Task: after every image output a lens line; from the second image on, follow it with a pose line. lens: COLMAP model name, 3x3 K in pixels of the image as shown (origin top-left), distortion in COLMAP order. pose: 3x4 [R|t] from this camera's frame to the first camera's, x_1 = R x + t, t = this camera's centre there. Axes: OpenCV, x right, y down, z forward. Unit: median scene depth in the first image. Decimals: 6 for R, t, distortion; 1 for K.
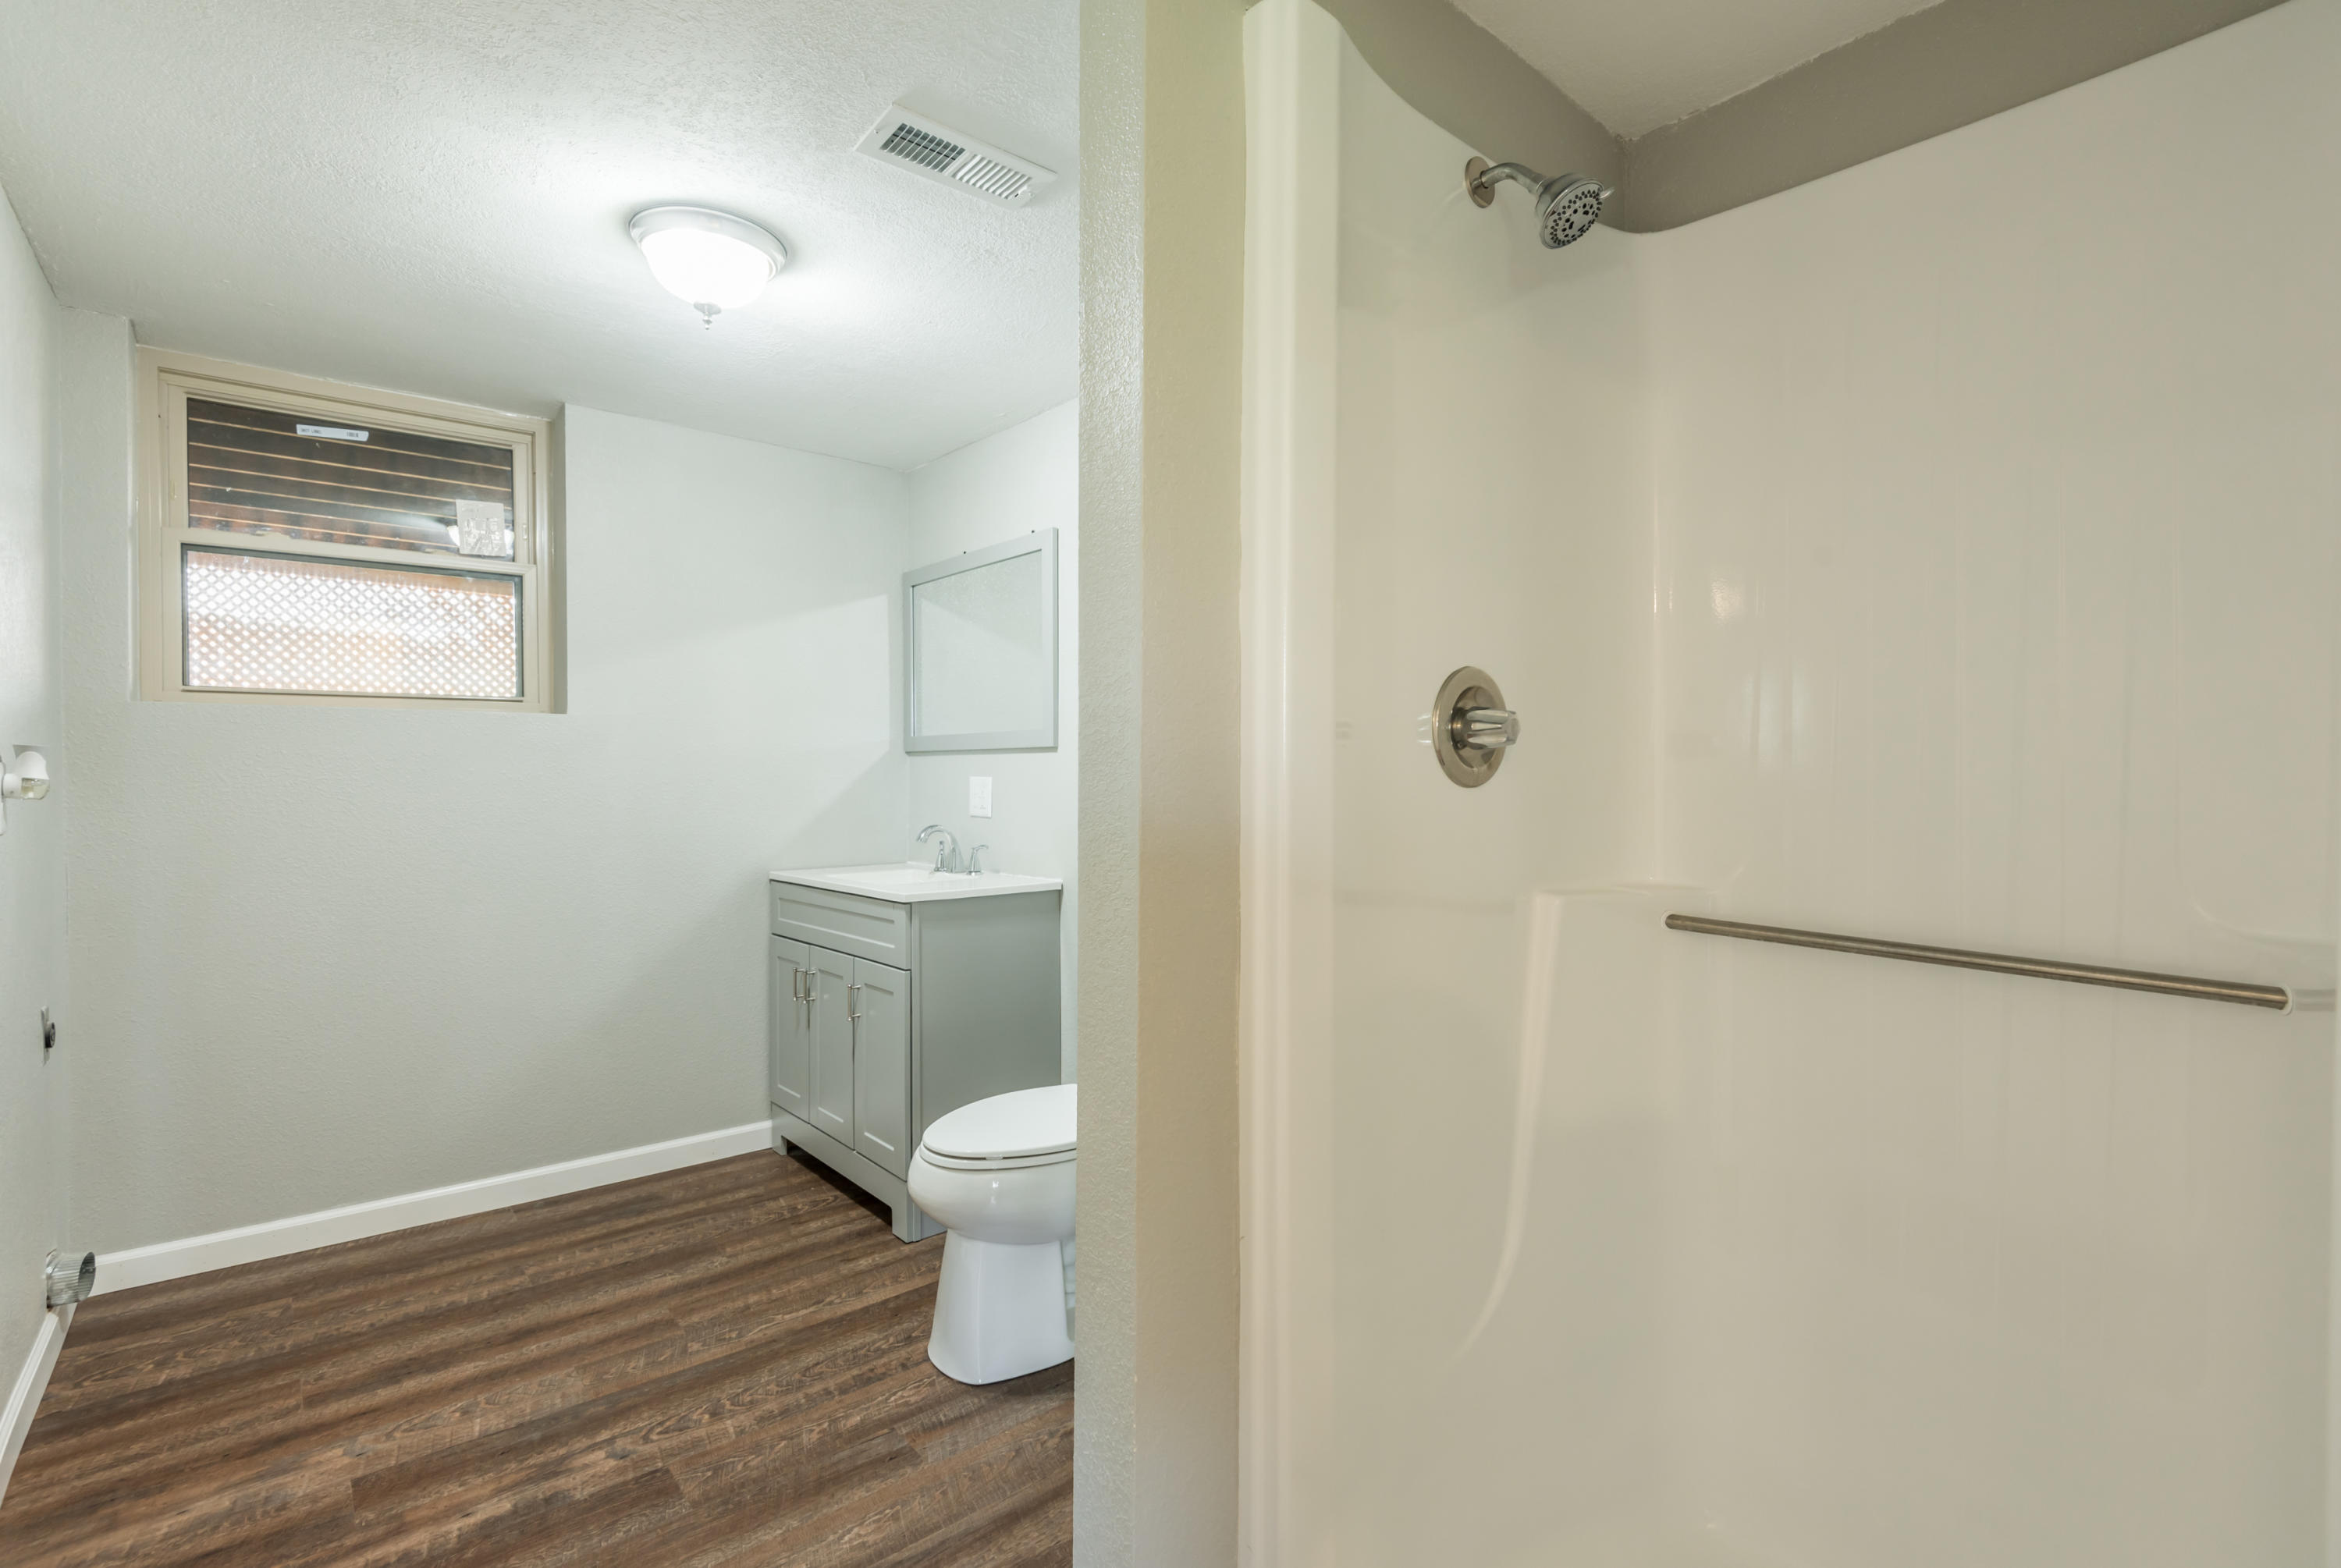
lens RADIAL K [[1059.4, 0, 1178.3], [0, 1059.4, 780.4], [0, 0, 1]] dist [0.021931, -0.010951]
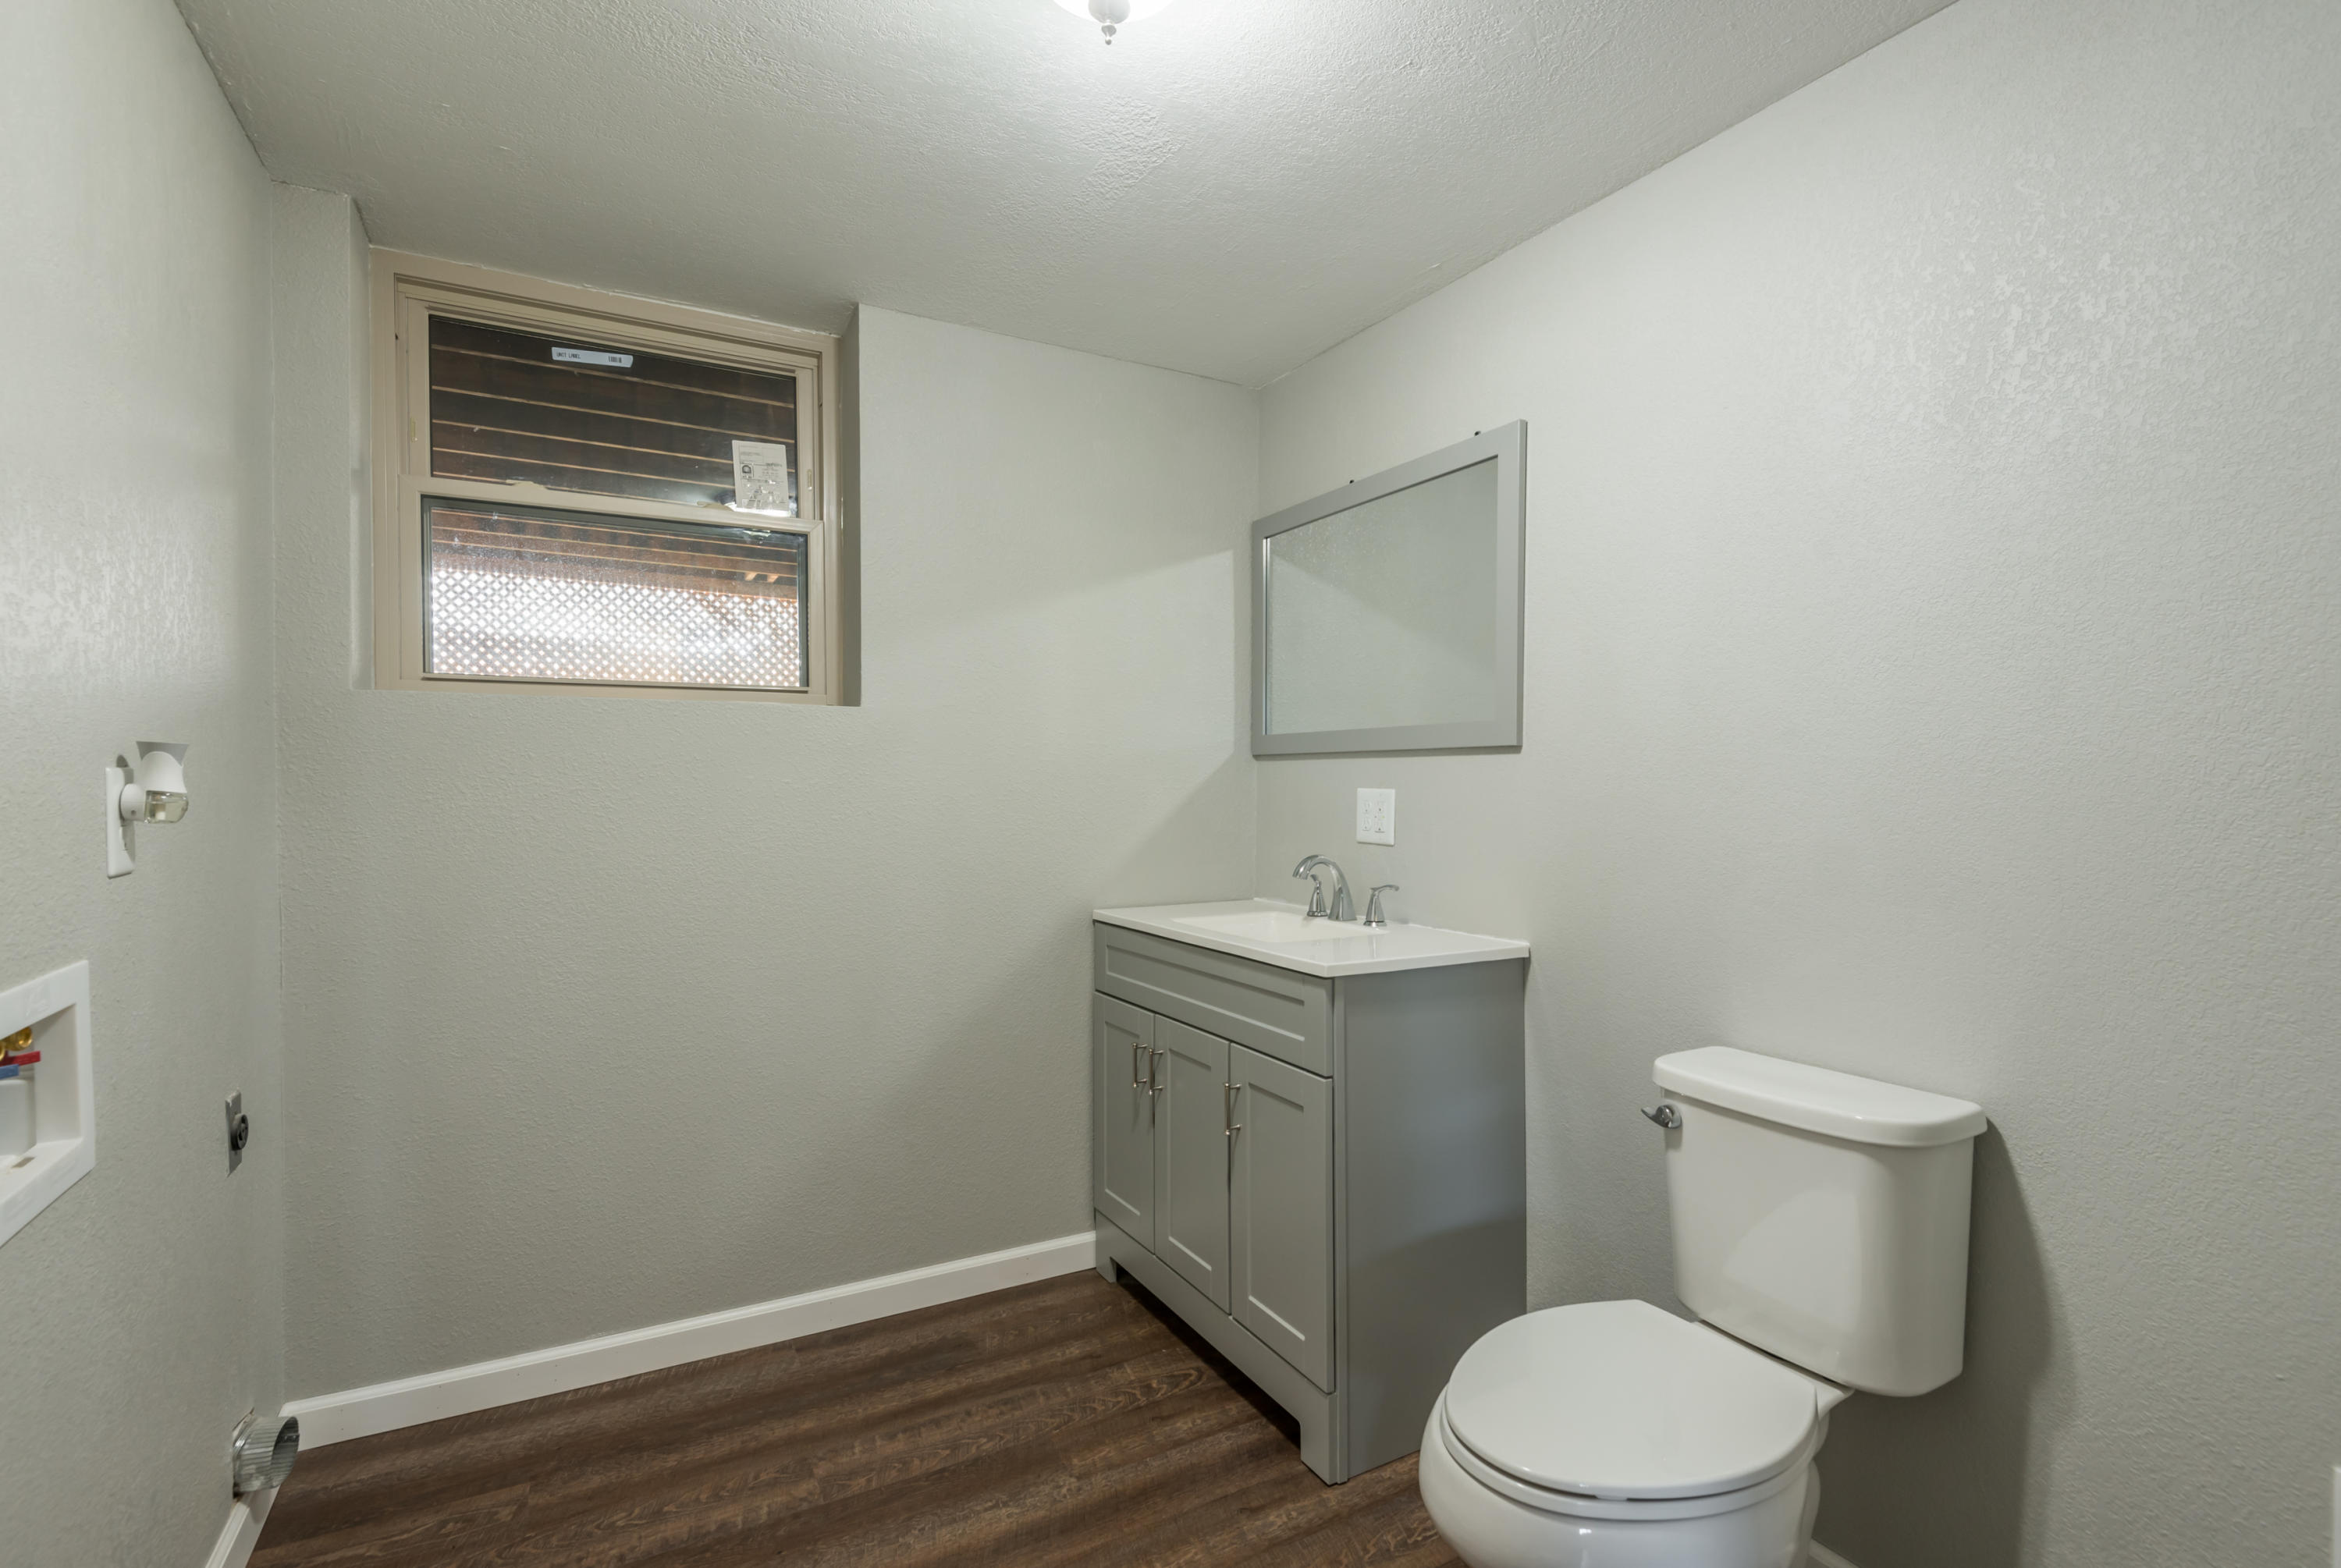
lens RADIAL K [[1059.4, 0, 1187.7], [0, 1059.4, 789.8], [0, 0, 1]] dist [0.021931, -0.010951]
pose [[0.982239, 0.004415, -0.187580, -0.202266], [-0.003976, 0.999988, 0.002717, -0.004875], [0.187590, -0.001923, 0.982246, 0.299021]]
